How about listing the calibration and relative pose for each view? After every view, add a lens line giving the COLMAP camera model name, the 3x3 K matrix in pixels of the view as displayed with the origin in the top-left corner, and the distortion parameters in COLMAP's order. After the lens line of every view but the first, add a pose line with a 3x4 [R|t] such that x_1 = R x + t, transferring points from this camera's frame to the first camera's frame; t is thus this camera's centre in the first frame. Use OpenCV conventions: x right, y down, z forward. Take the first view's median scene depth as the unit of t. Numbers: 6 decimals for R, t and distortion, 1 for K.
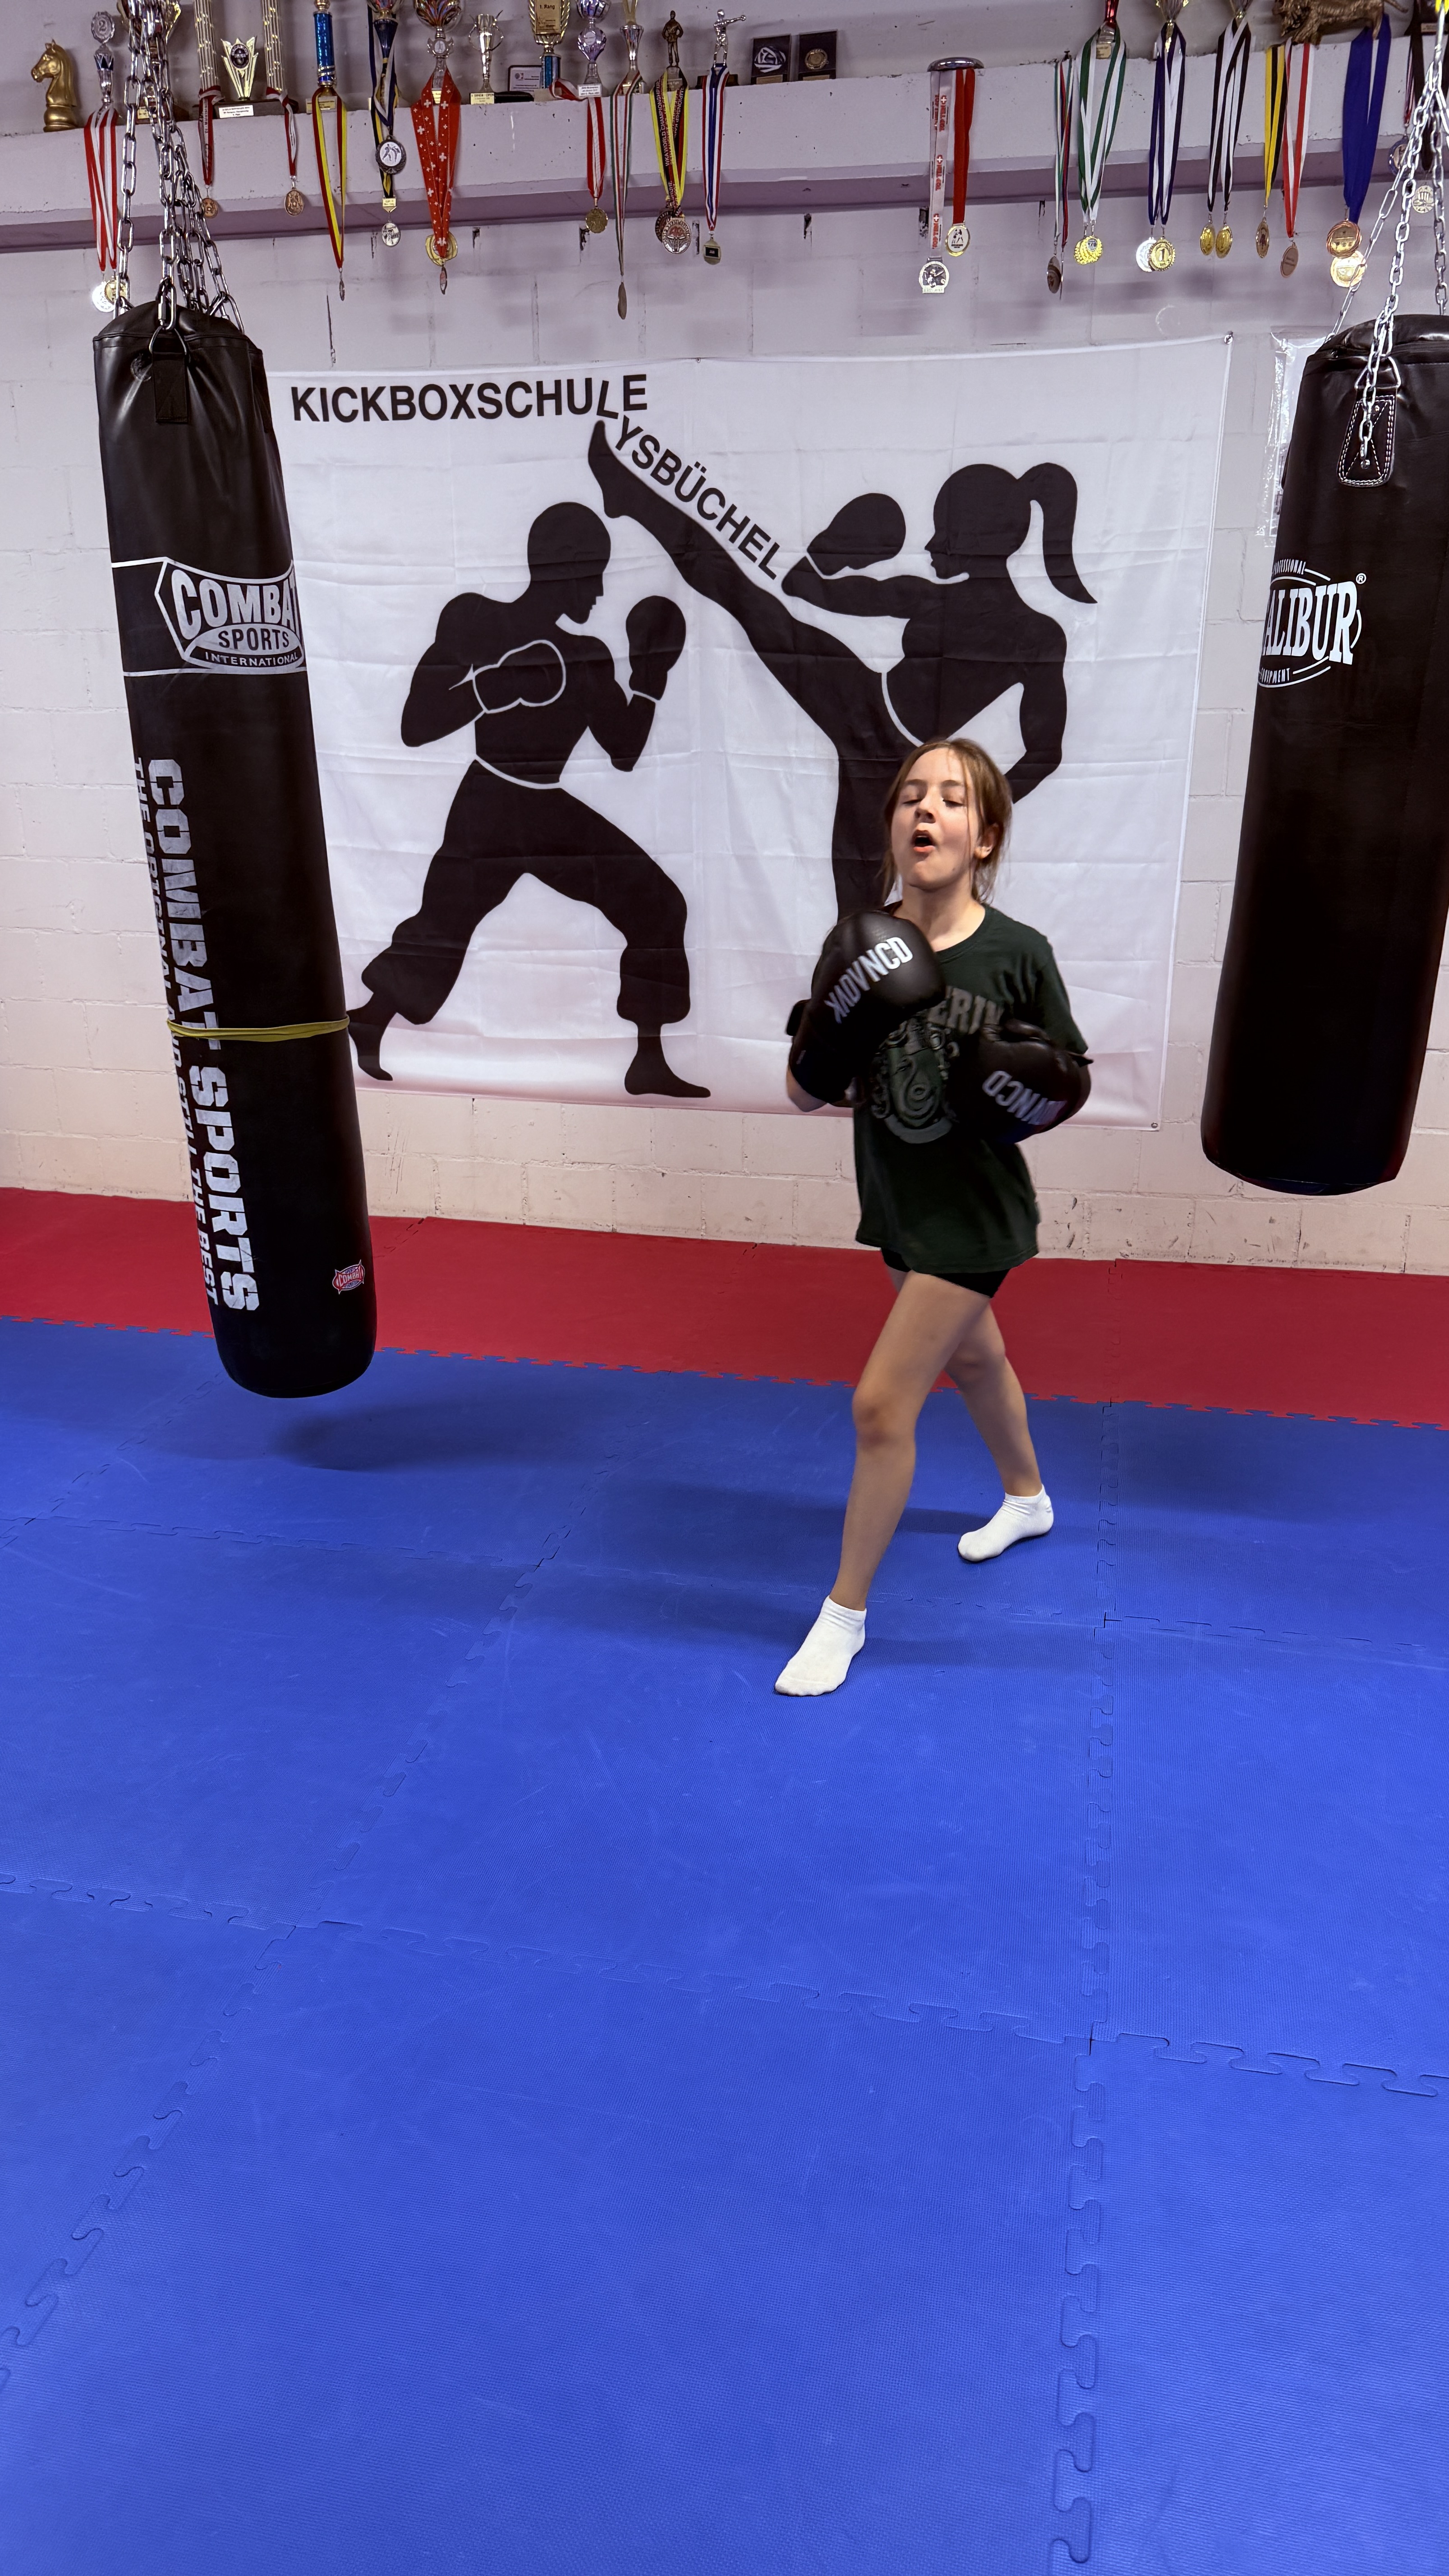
lens RADIAL K [[1820.0, 0, 724.1], [0, 1820.0, 1285.1], [0, 0, 1]] dist [0.067920, -0.086144]
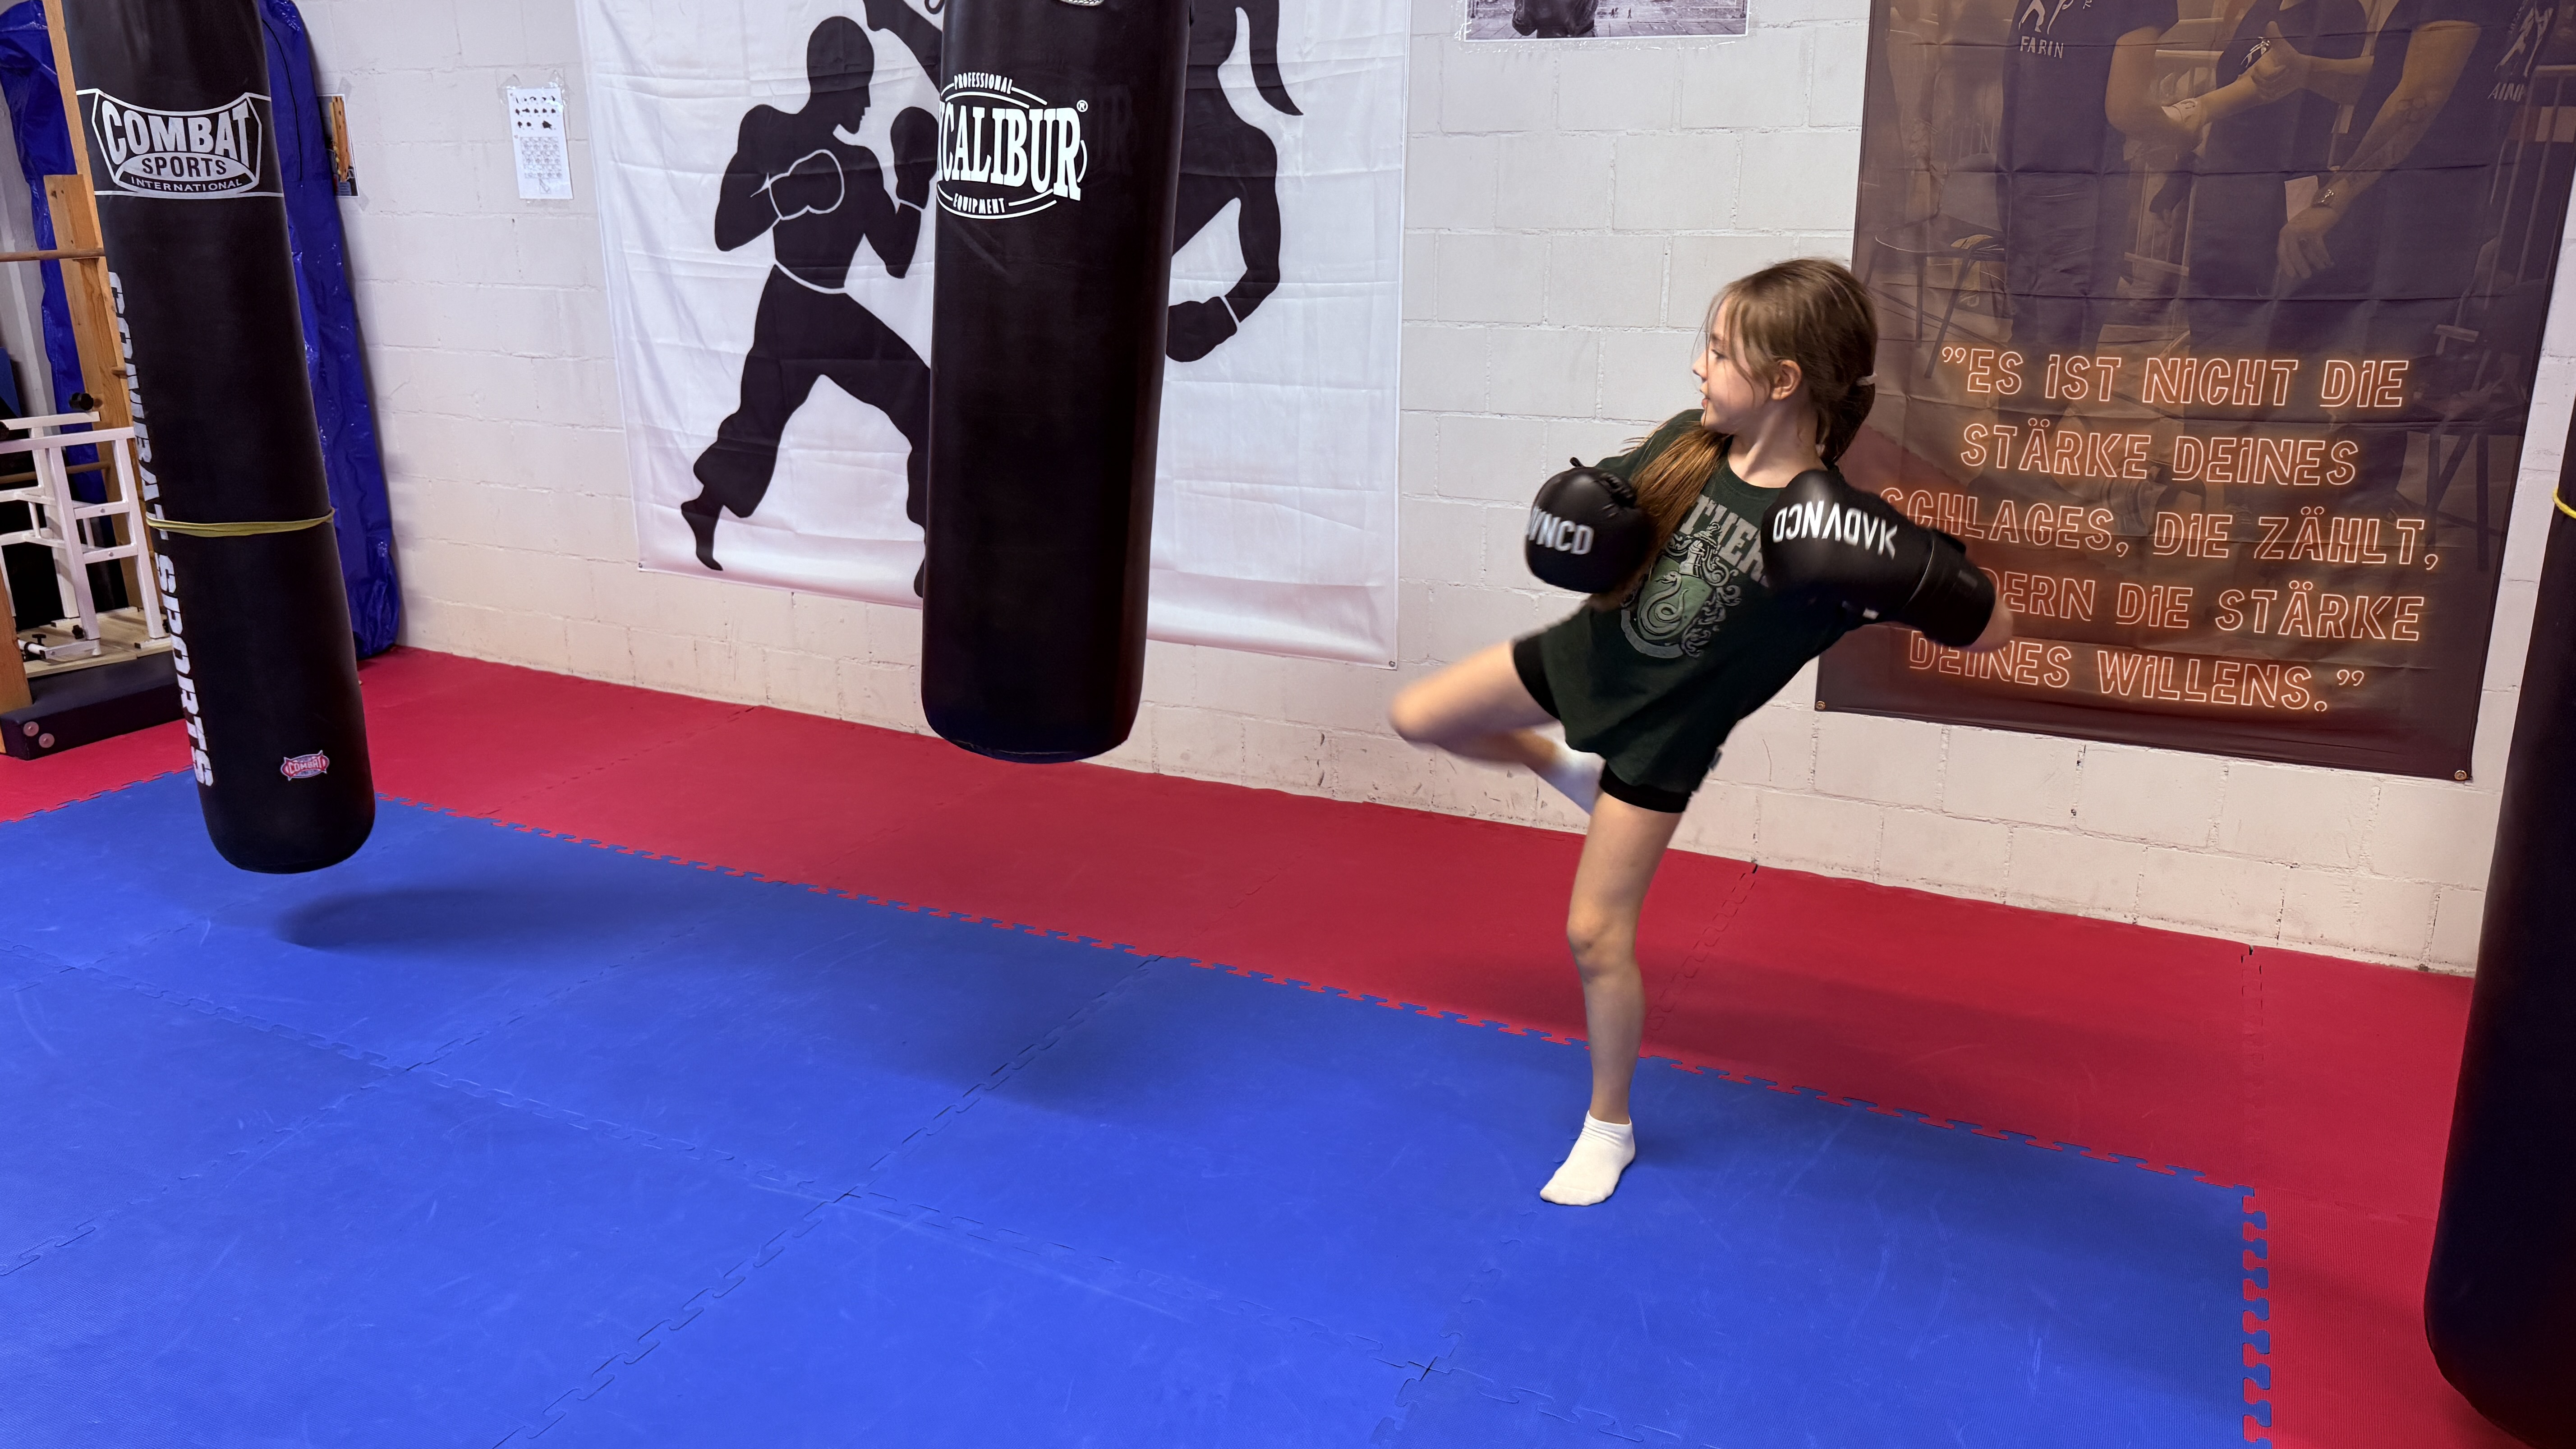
lens RADIAL K [[1820.0, 0, 1296.6], [0, 1820.0, 740.6], [0, 0, 1]] dist [0.067920, -0.086144]
pose [[0.964984, 0.077849, -0.250491, 0.452474], [-0.081260, 0.996687, -0.003289, -0.043612], [0.249405, 0.023529, 0.968113, 0.086456]]
